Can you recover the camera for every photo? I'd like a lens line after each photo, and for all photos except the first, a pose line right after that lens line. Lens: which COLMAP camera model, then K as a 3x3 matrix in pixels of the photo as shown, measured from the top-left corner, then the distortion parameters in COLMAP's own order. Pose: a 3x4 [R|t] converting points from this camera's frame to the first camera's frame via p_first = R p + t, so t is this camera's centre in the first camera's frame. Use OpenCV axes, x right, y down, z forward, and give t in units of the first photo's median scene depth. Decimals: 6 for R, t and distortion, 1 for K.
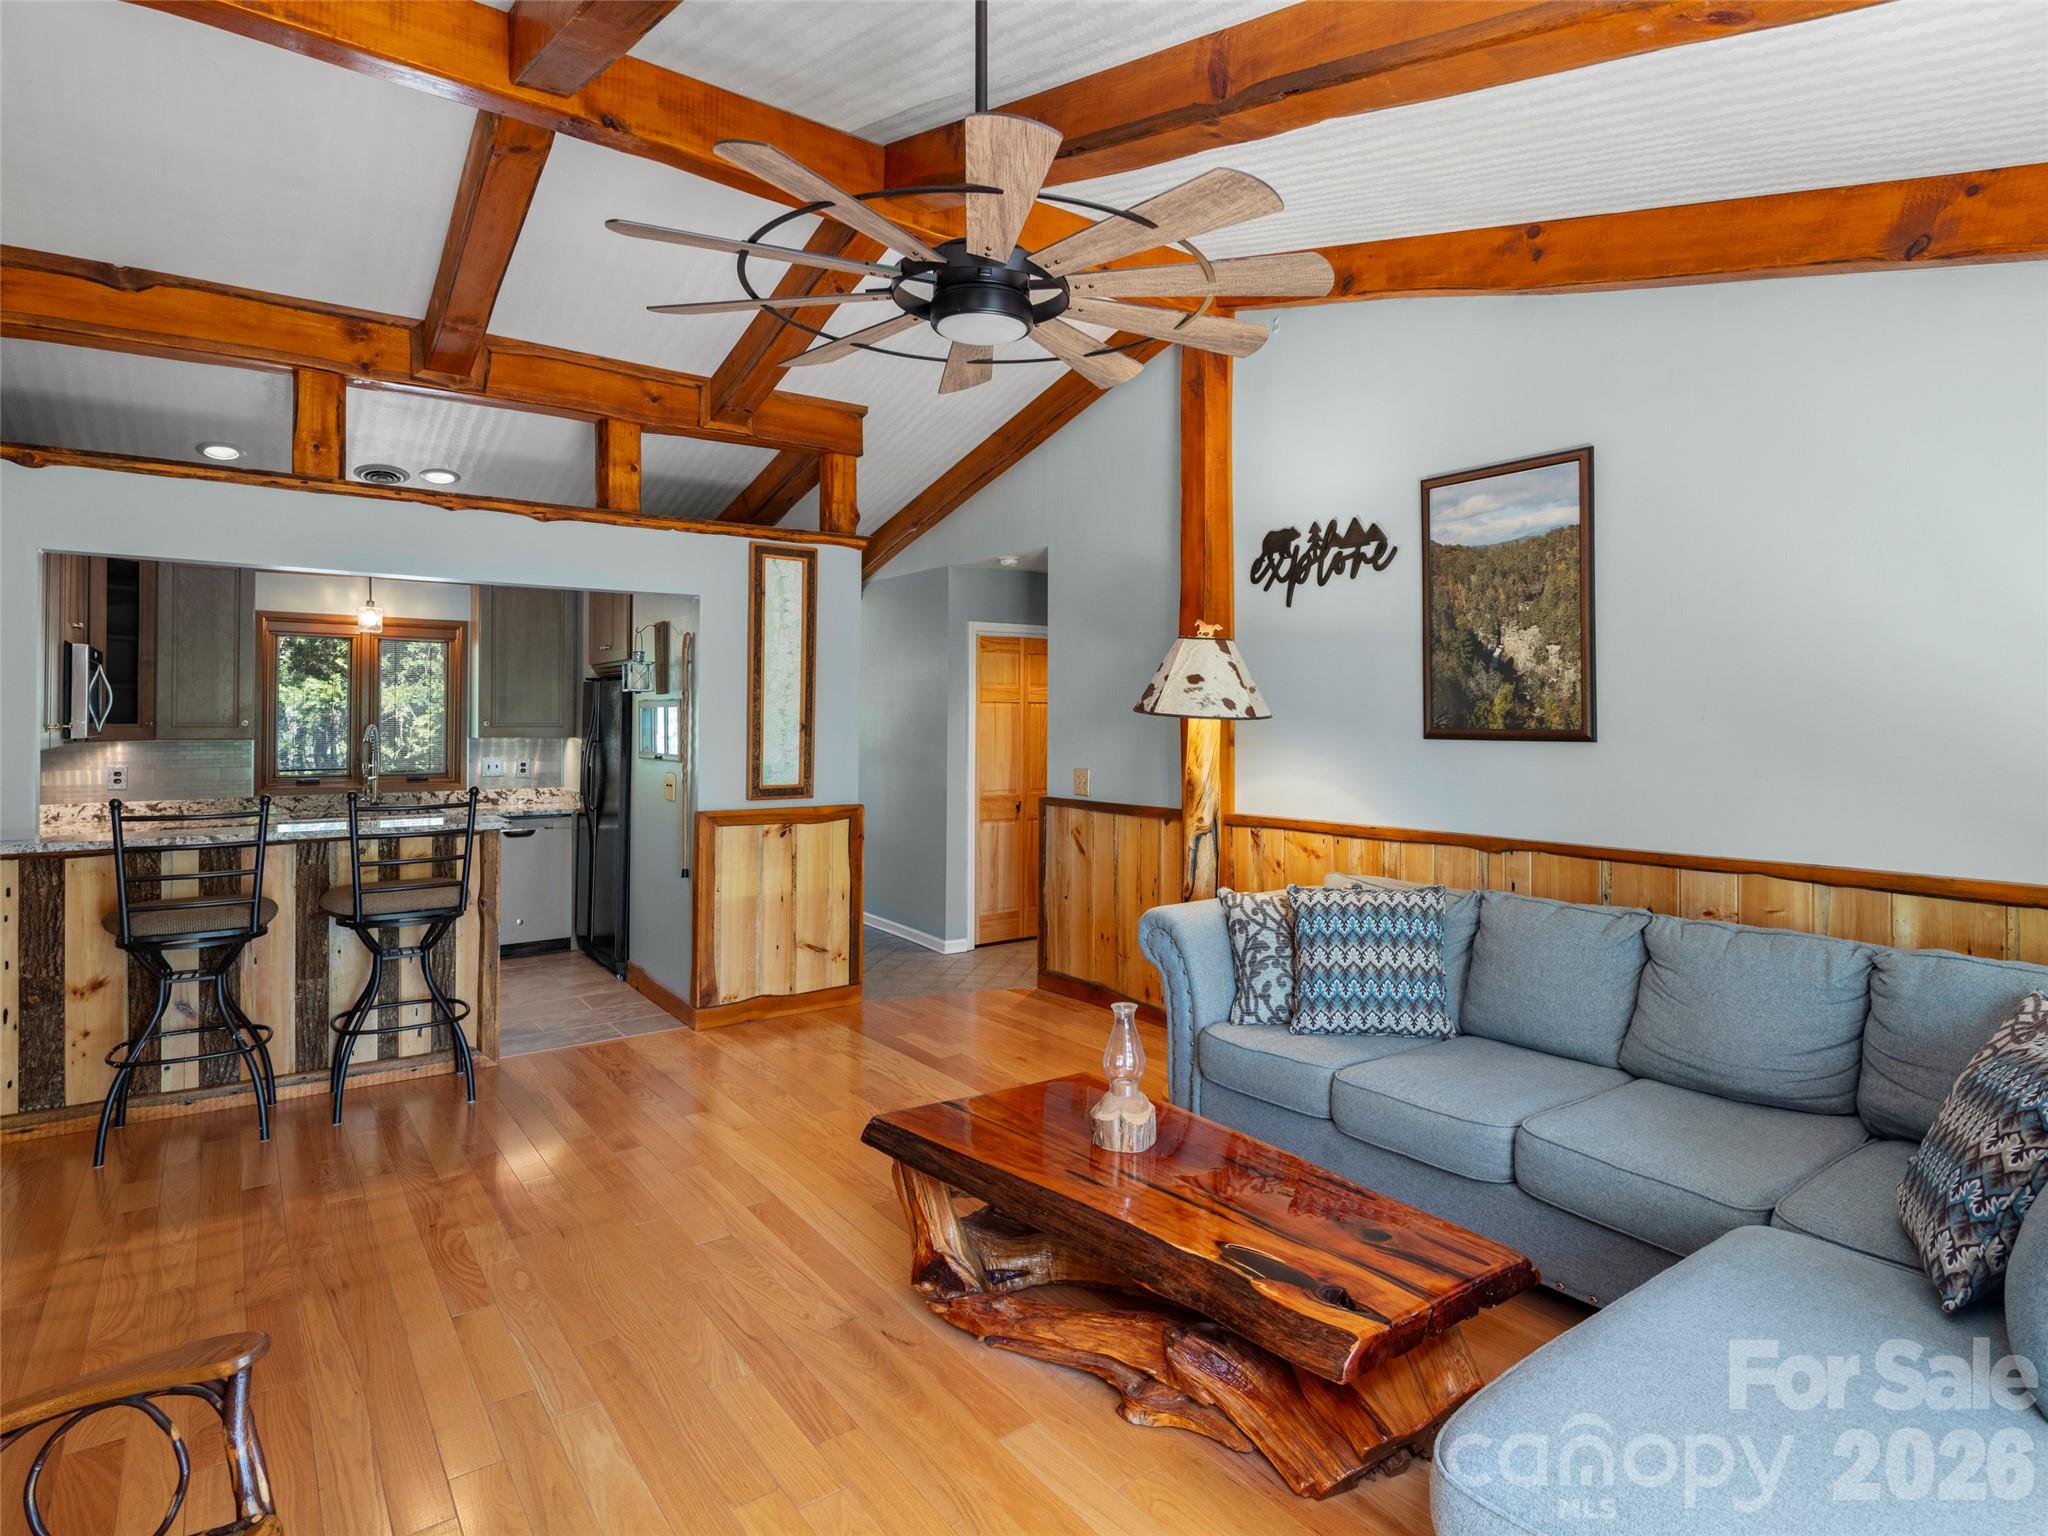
lens RADIAL K [[1125.8, 0, 1099.4], [0, 1125.8, 715.8], [0, 0, 1]] dist [0.001398, -0.001147]
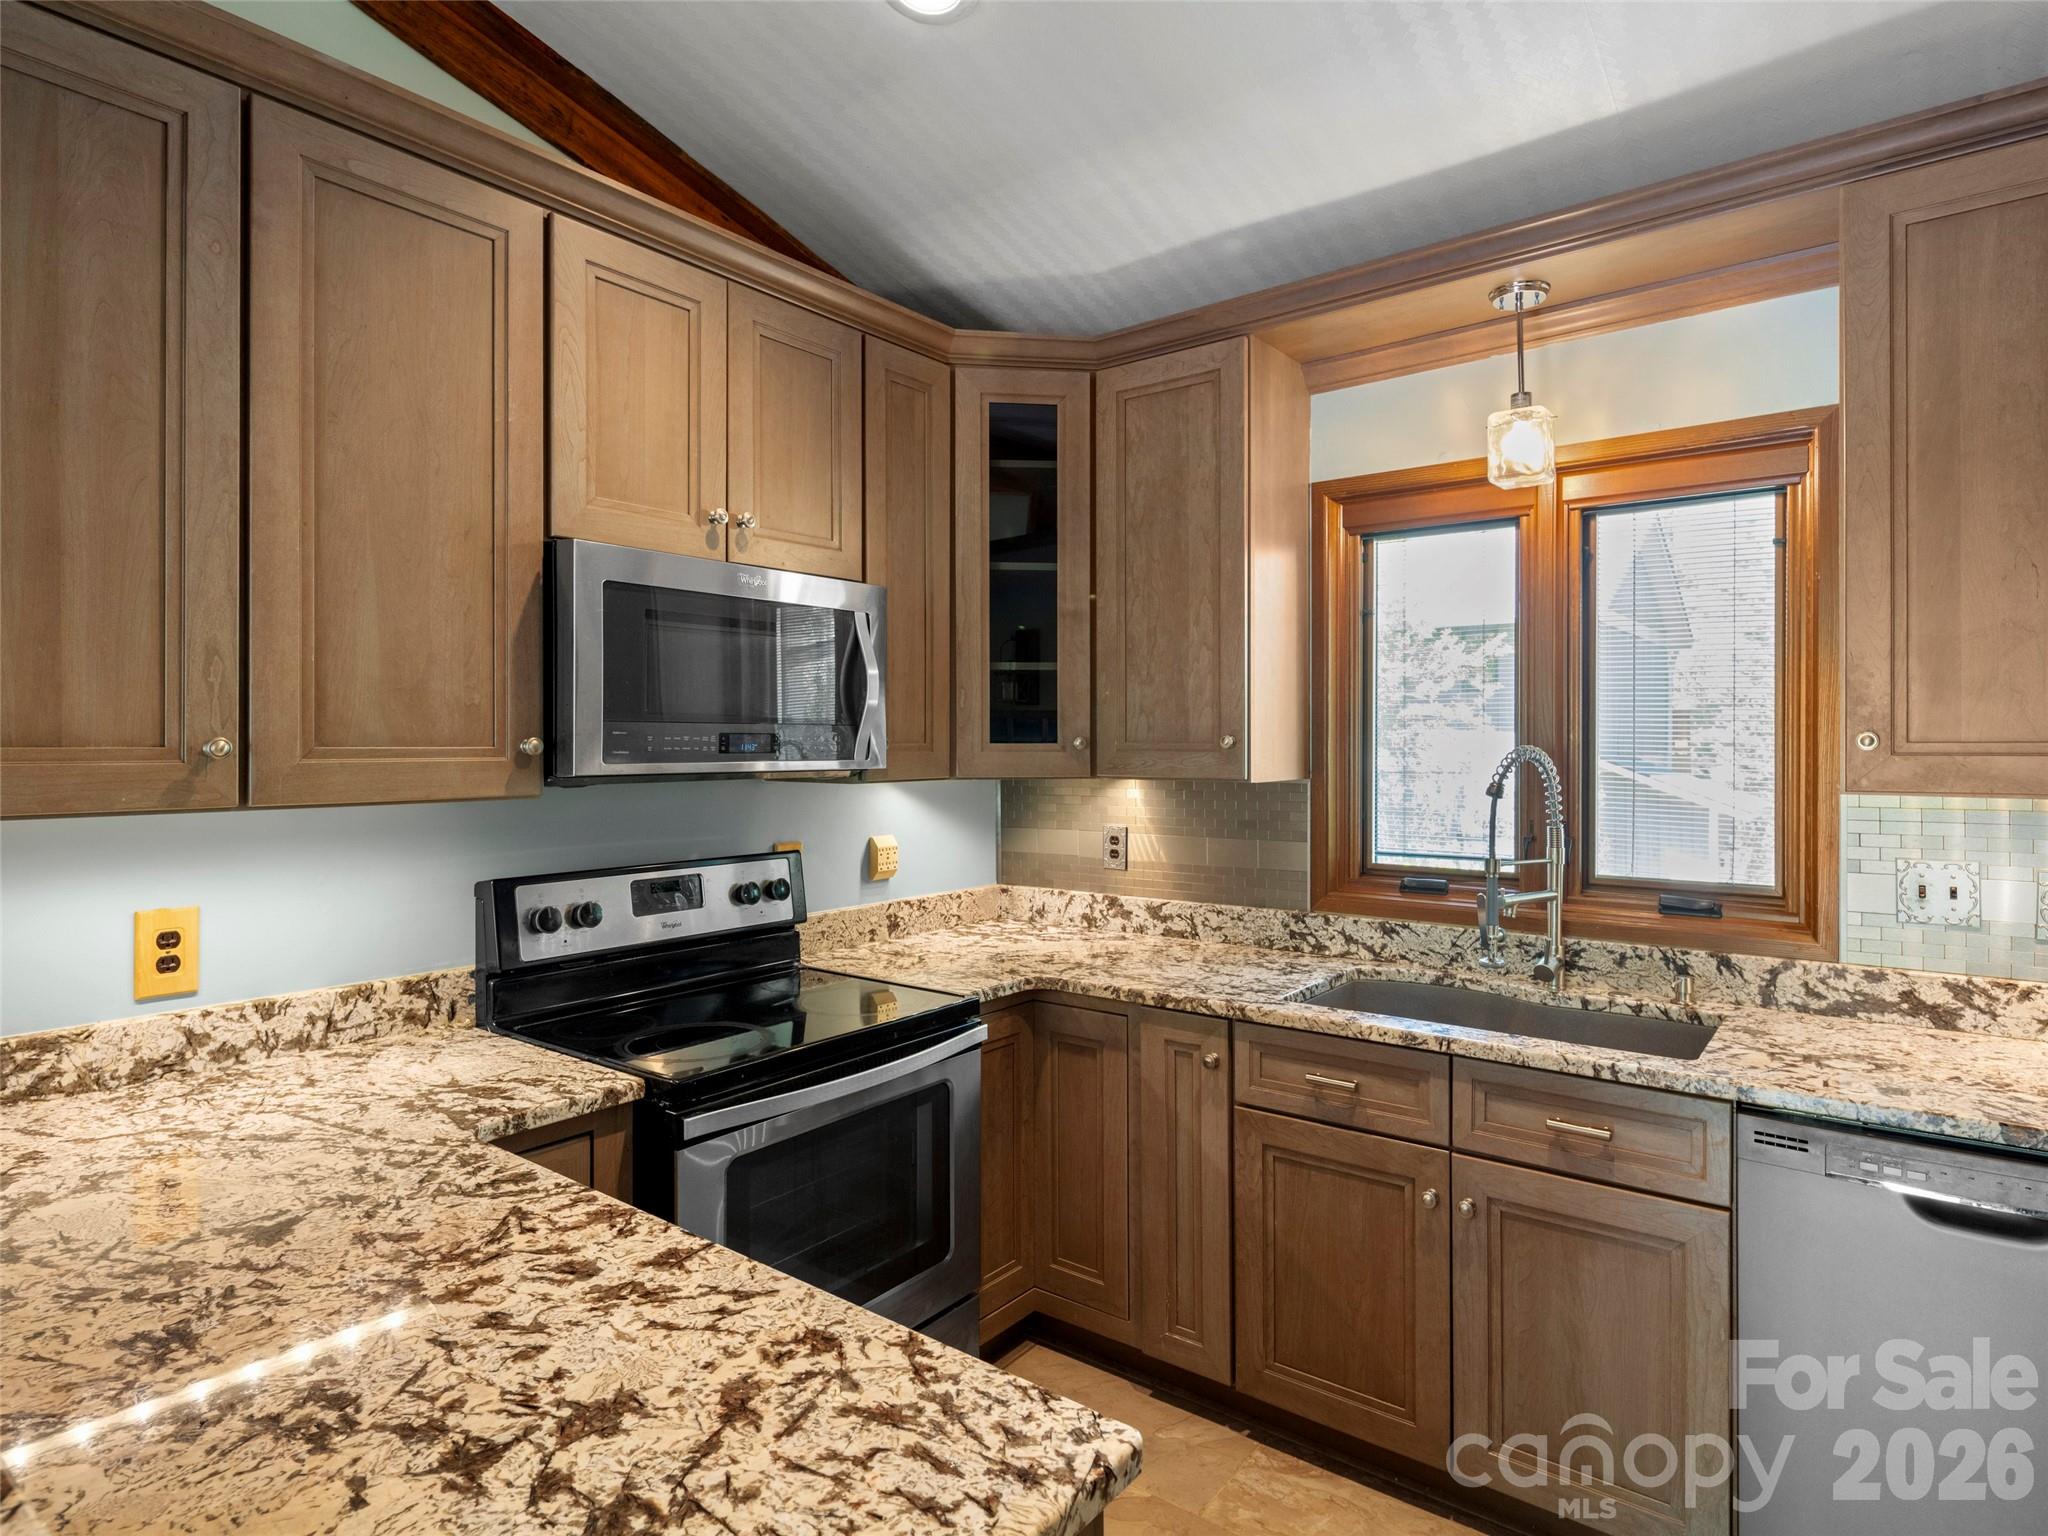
lens RADIAL K [[1133.5, 0, 1029.4], [0, 1133.5, 742.1], [0, 0, 1]] dist [0.003400, -0.001419]
pose [[0.254049, -0.004401, -0.967181, -0.517085], [0.005146, 0.999982, -0.003199, 0.010693], [0.967178, -0.004164, 0.254067, 1.144893]]
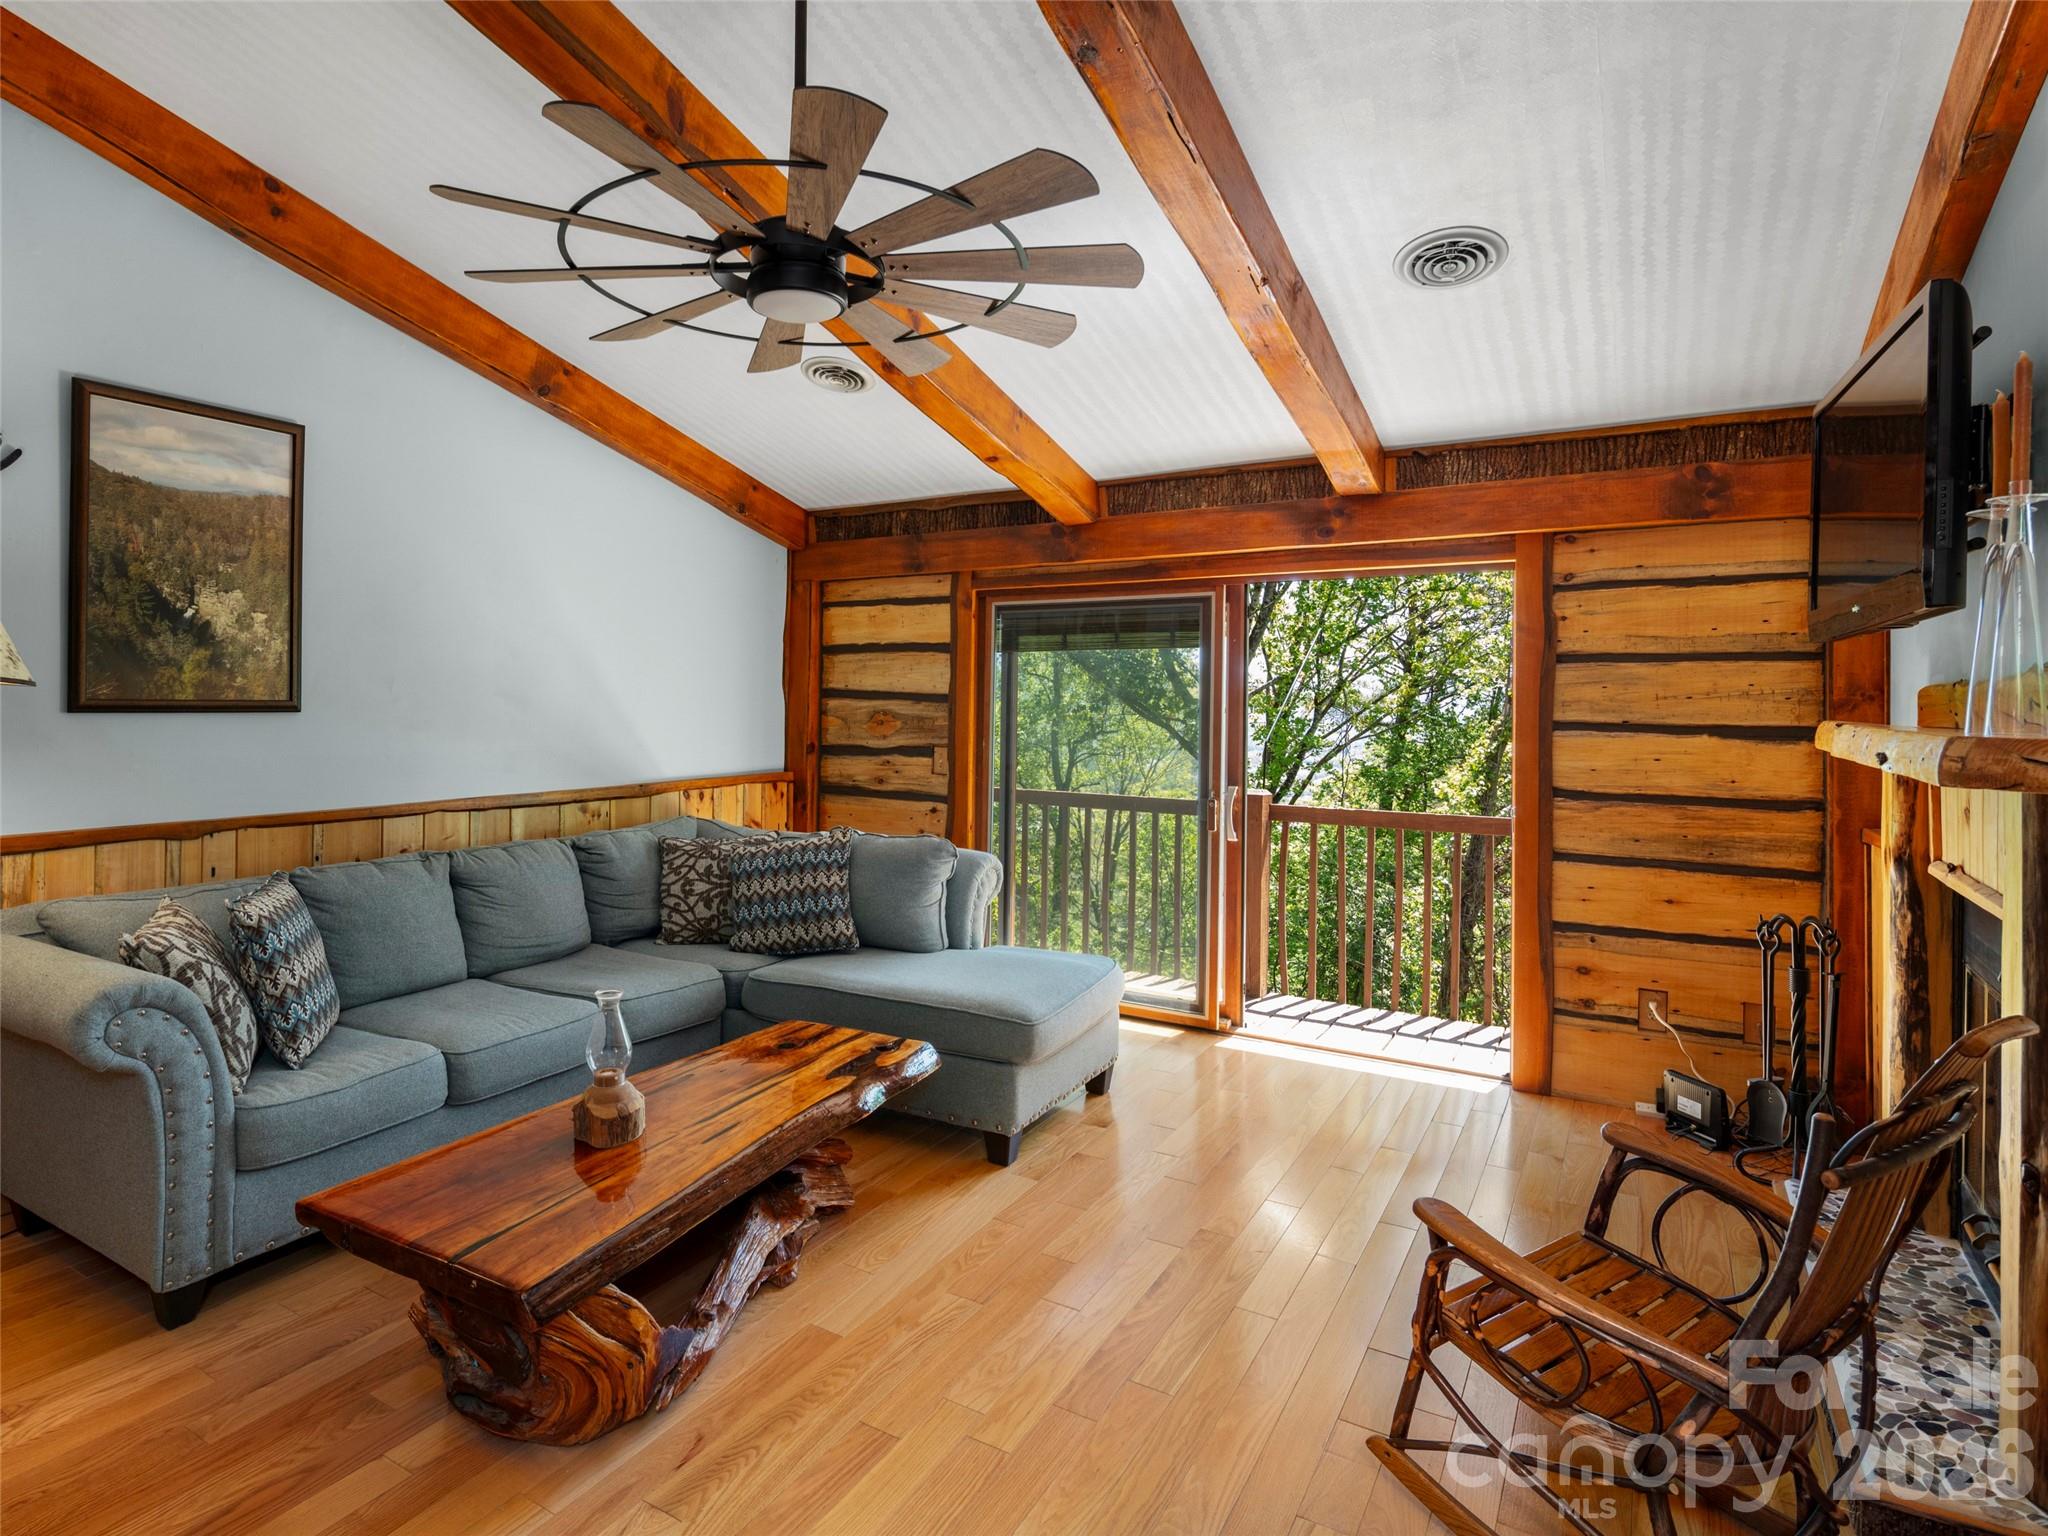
lens RADIAL K [[1123.3, 0, 908.0], [0, 1123.3, 699.2], [0, 0, 1]] dist [0.000754, -0.000562]
pose [[-0.329950, -0.000678, 0.943998, -0.591040], [-0.010593, 0.999939, -0.002984, 0.007176], [-0.943939, -0.010984, -0.329938, 0.669110]]
